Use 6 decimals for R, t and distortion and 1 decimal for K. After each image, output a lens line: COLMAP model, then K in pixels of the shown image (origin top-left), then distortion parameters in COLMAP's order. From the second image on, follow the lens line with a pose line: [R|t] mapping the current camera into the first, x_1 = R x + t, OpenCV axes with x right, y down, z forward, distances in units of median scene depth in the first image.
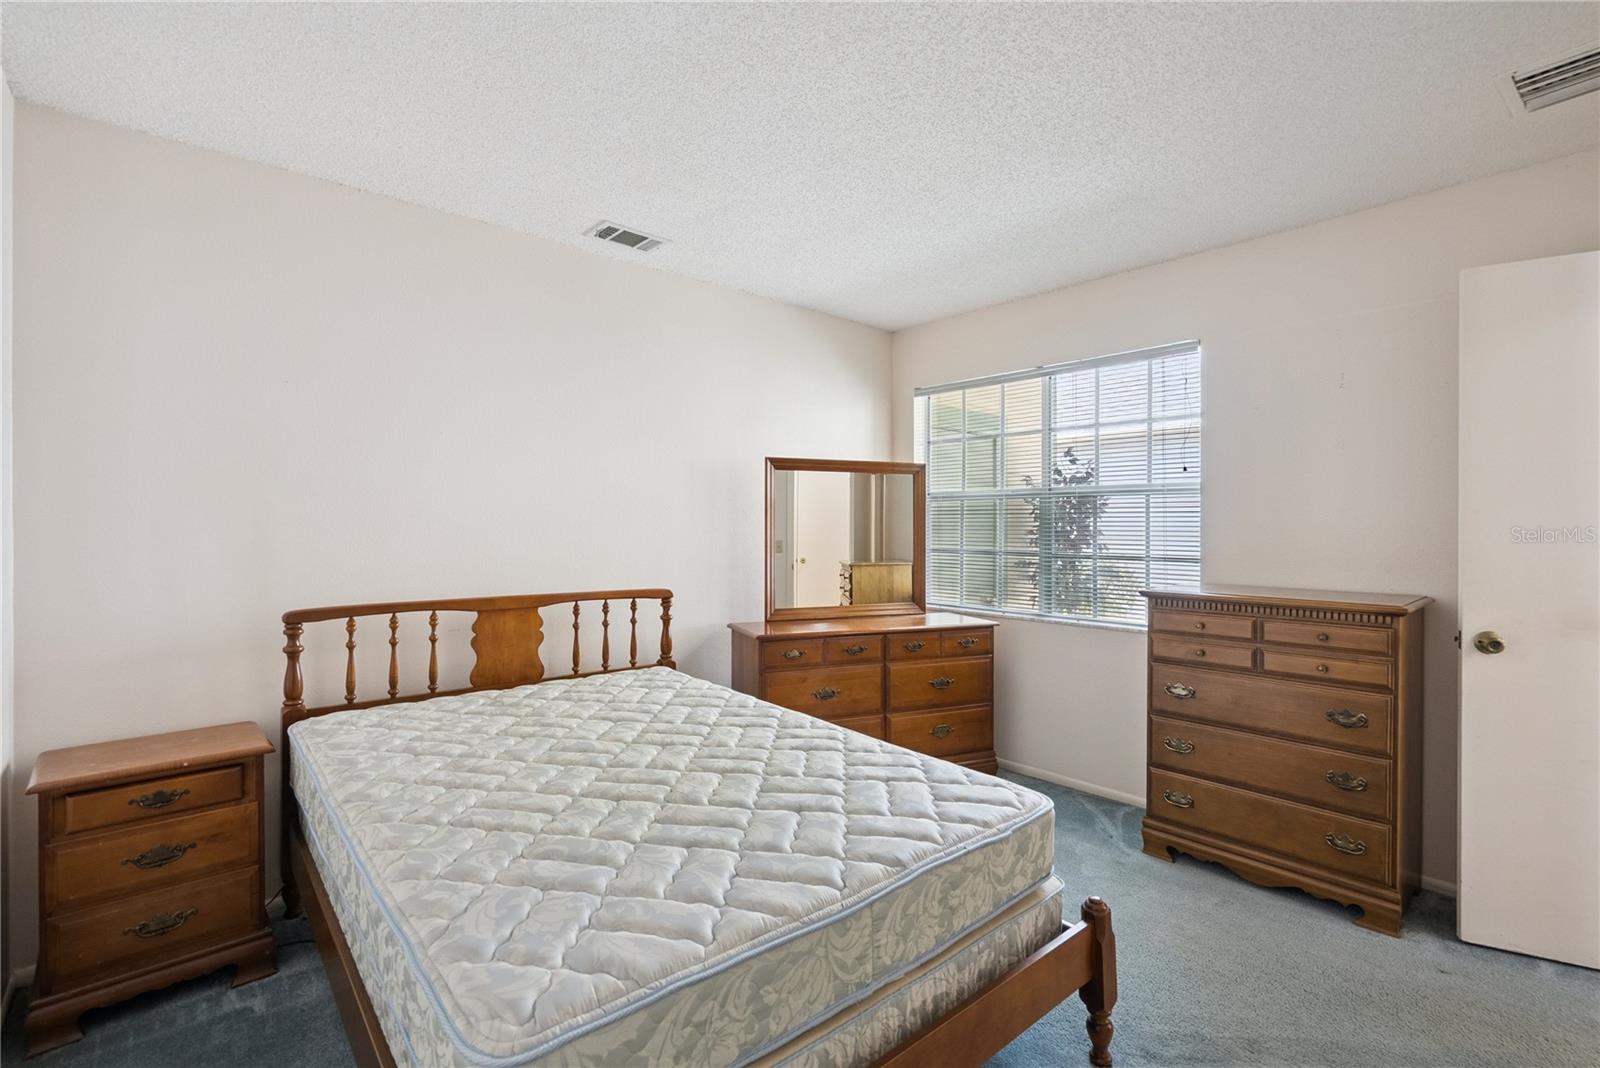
lens RADIAL K [[729.0, 0, 800.0], [0, 729.0, 534.0], [0, 0, 1]] dist [-0.008973, 0.003569]
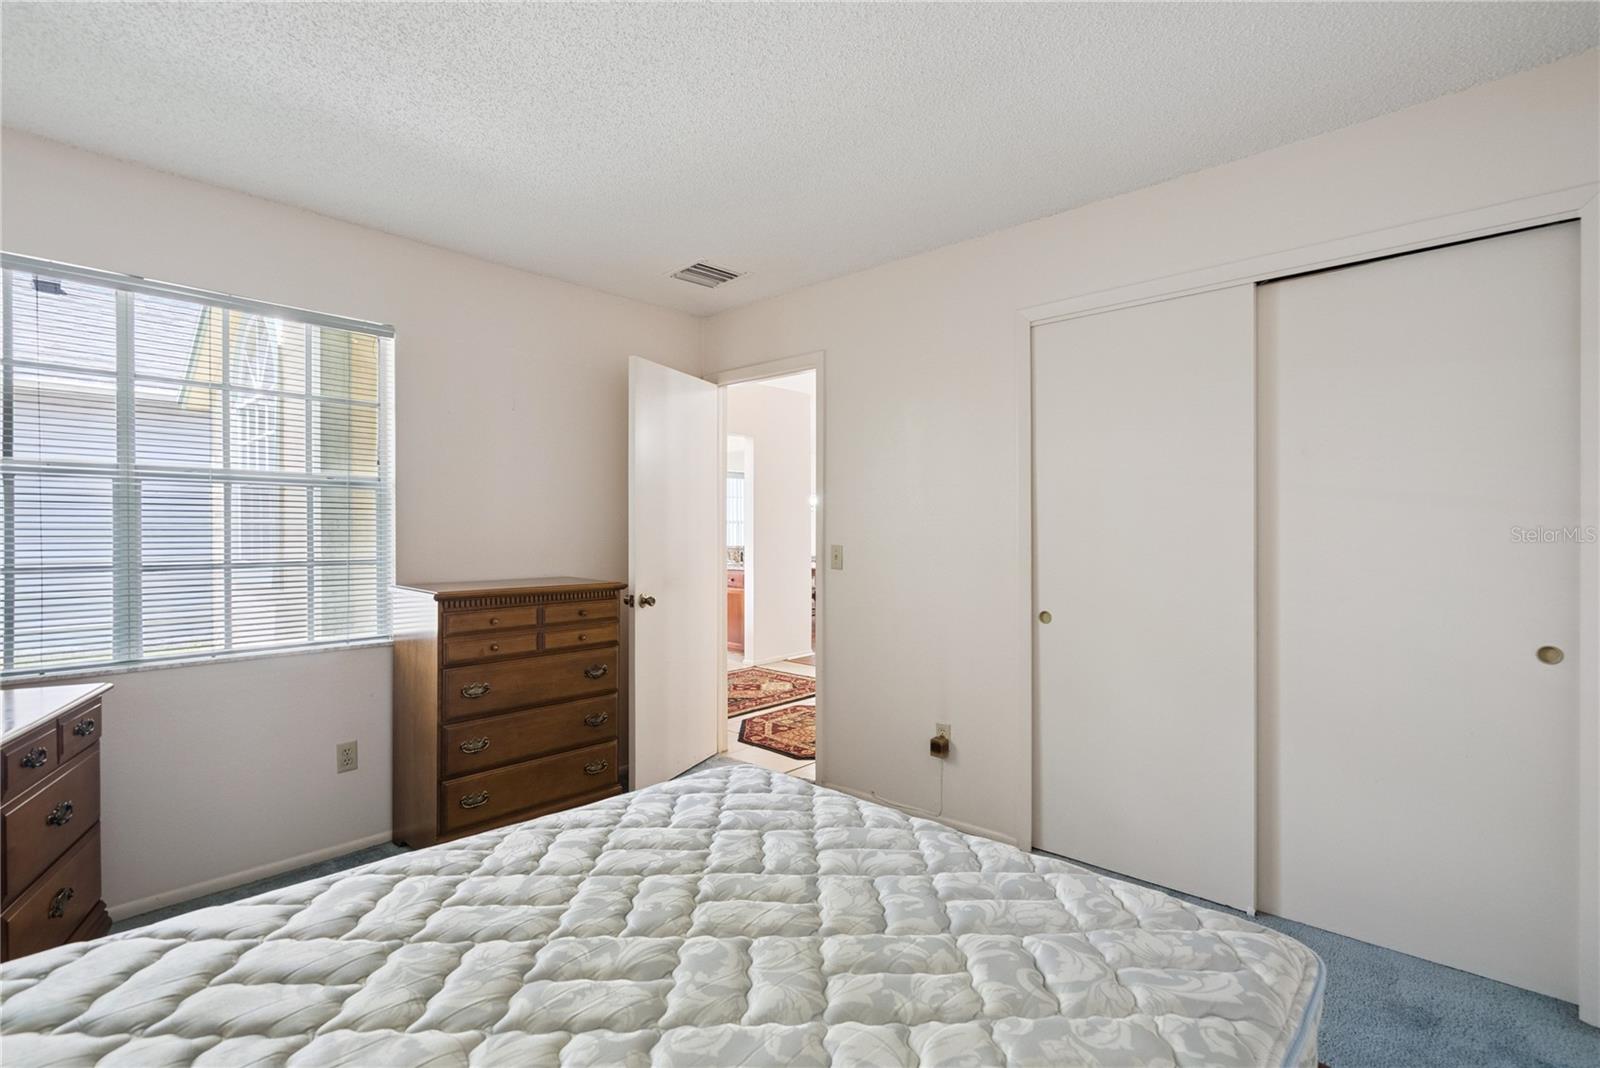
lens RADIAL K [[729.0, 0, 800.0], [0, 729.0, 534.0], [0, 0, 1]] dist [-0.008973, 0.003569]
pose [[-0.113551, -0.003092, 0.993527, -0.554095], [0.005567, 0.999977, 0.003749, 0.000627], [-0.993517, 0.005956, -0.113532, 0.720204]]
